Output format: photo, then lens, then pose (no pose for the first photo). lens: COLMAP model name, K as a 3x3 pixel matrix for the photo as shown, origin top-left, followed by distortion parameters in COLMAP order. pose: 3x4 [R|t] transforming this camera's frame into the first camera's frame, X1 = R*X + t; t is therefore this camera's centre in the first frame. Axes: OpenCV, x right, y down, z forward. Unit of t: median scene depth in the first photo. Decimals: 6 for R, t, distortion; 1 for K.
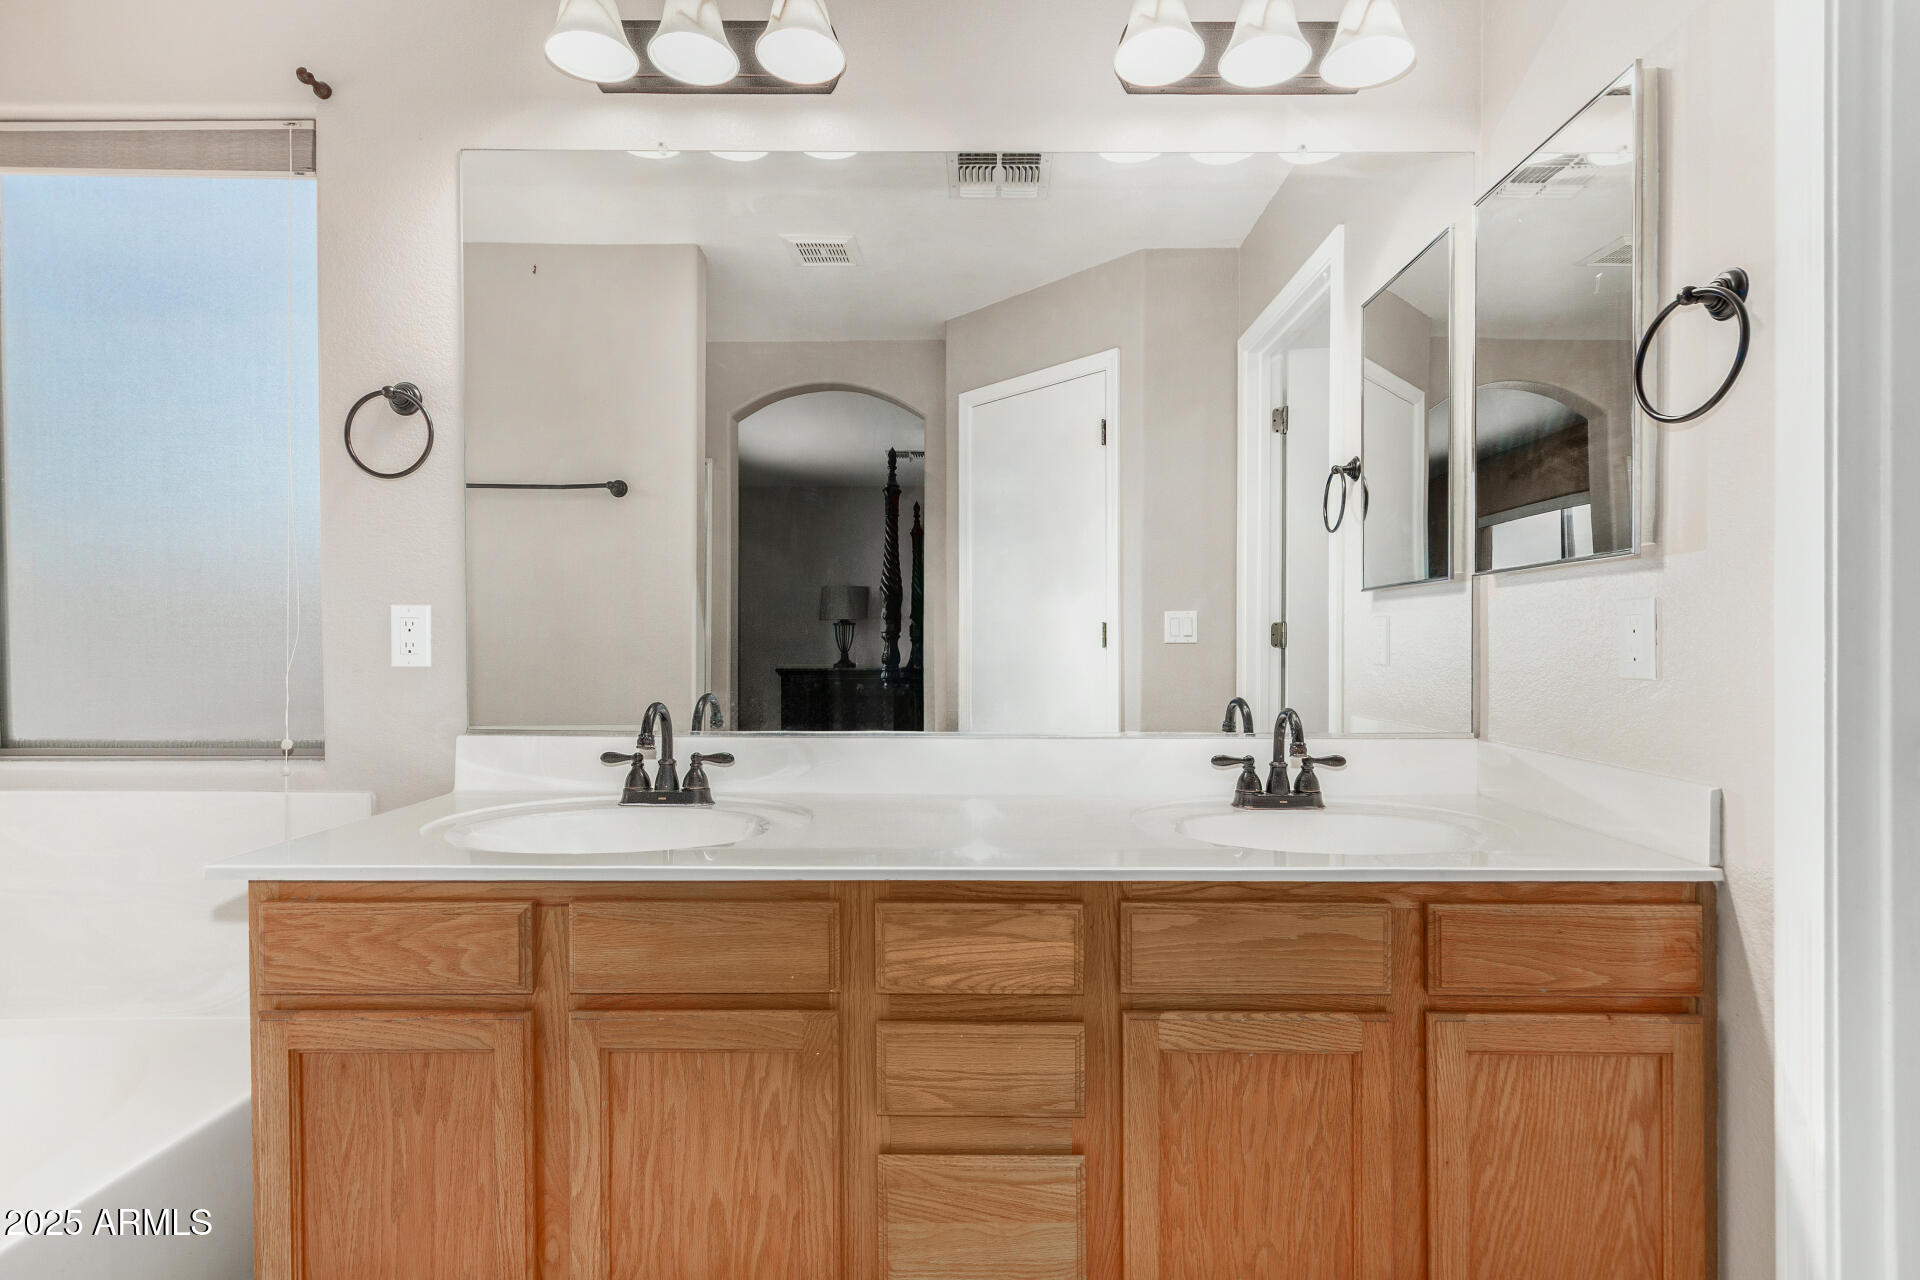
lens RADIAL K [[901.1, 0, 966.1], [0, 901.1, 639.3], [0, 0, 1]] dist [0.000687, -0.000217]
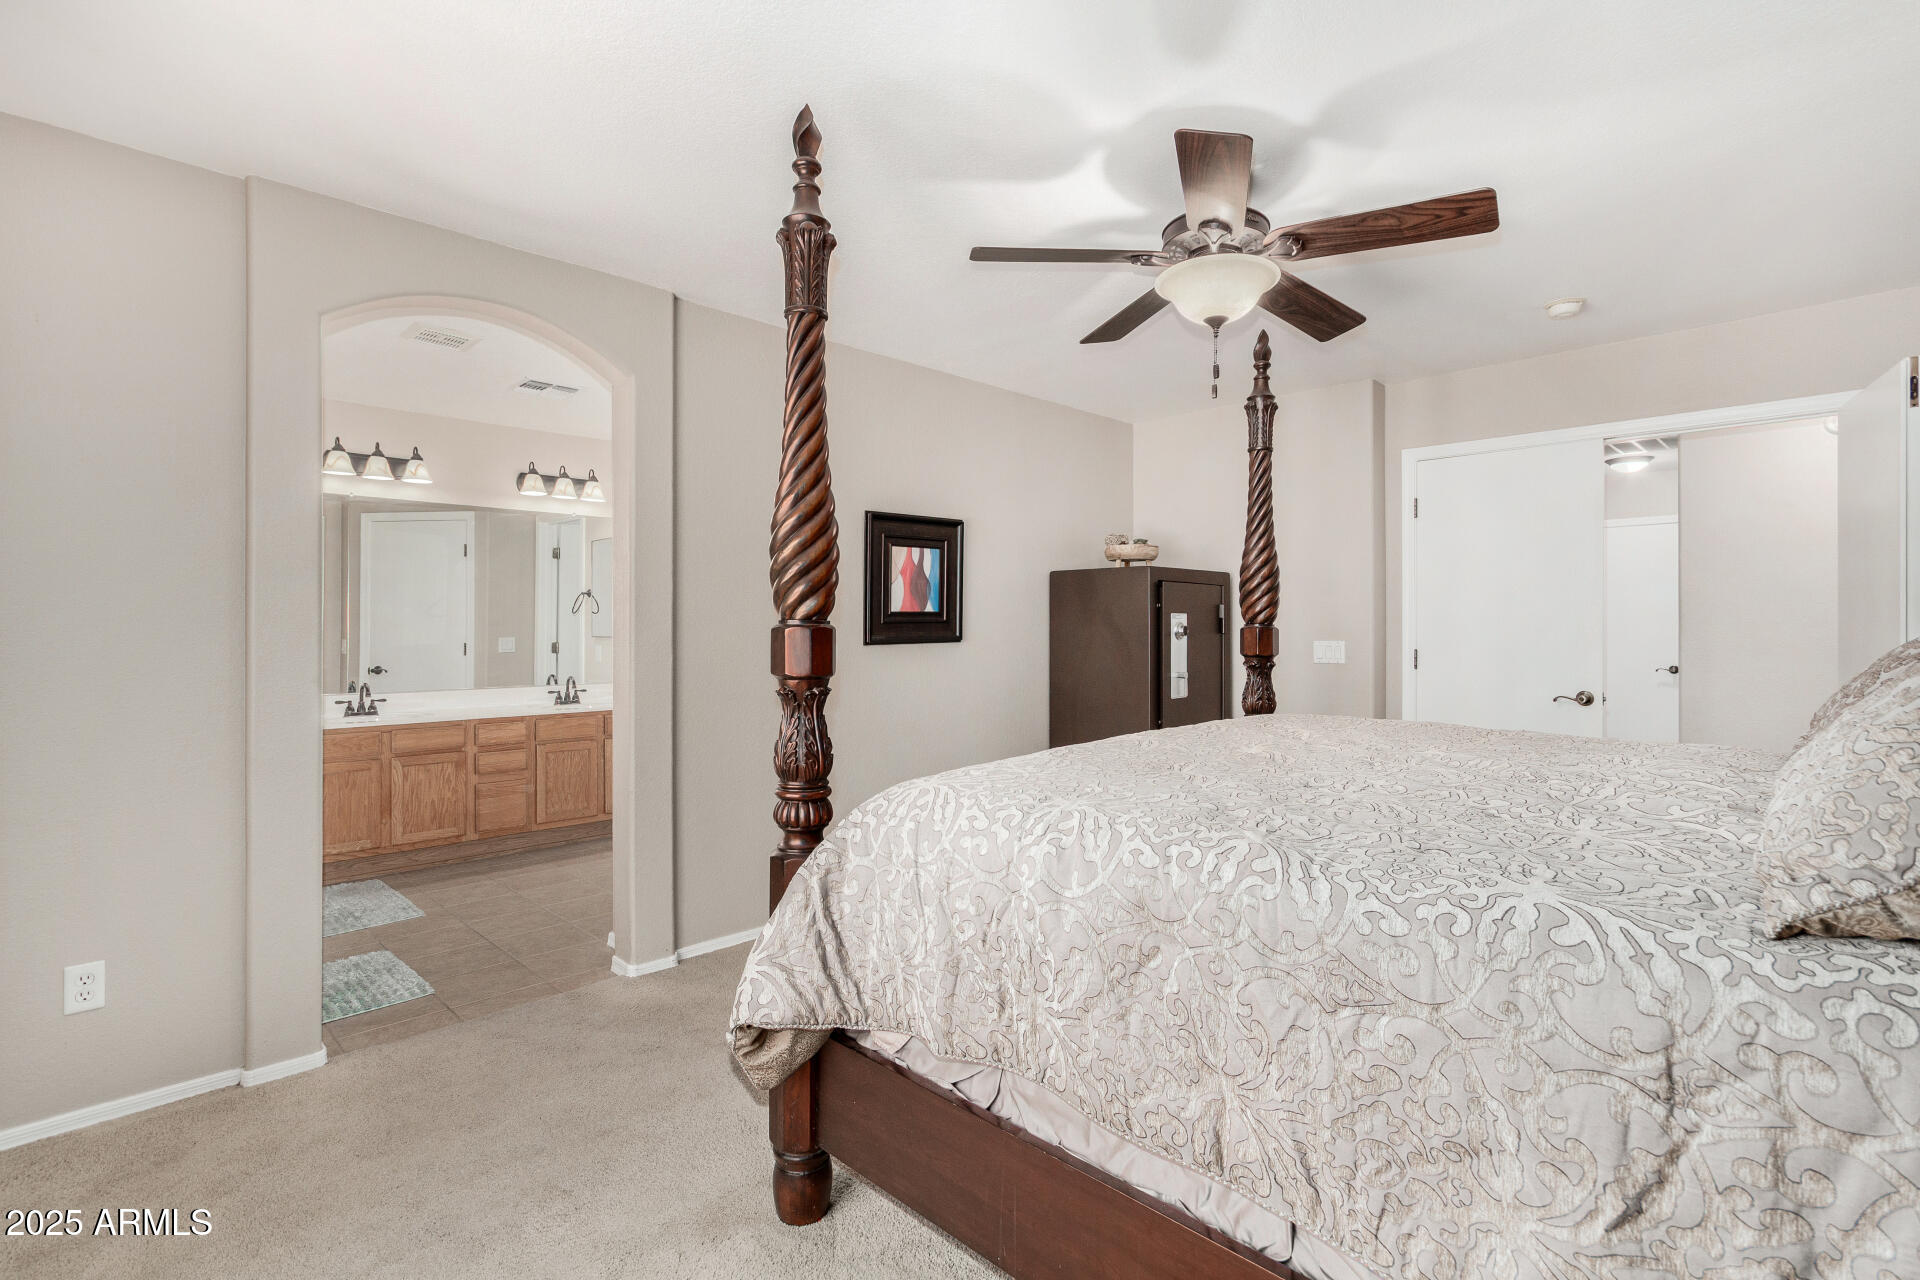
lens RADIAL K [[901.1, 0, 967.7], [0, 901.1, 634.0], [0, 0, 1]] dist [0.000687, -0.000217]
pose [[0.696382, -0.012013, 0.717571, -1.077145], [0.011118, 0.999920, 0.005951, -0.088461], [-0.717585, 0.003833, 0.696460, -2.545428]]
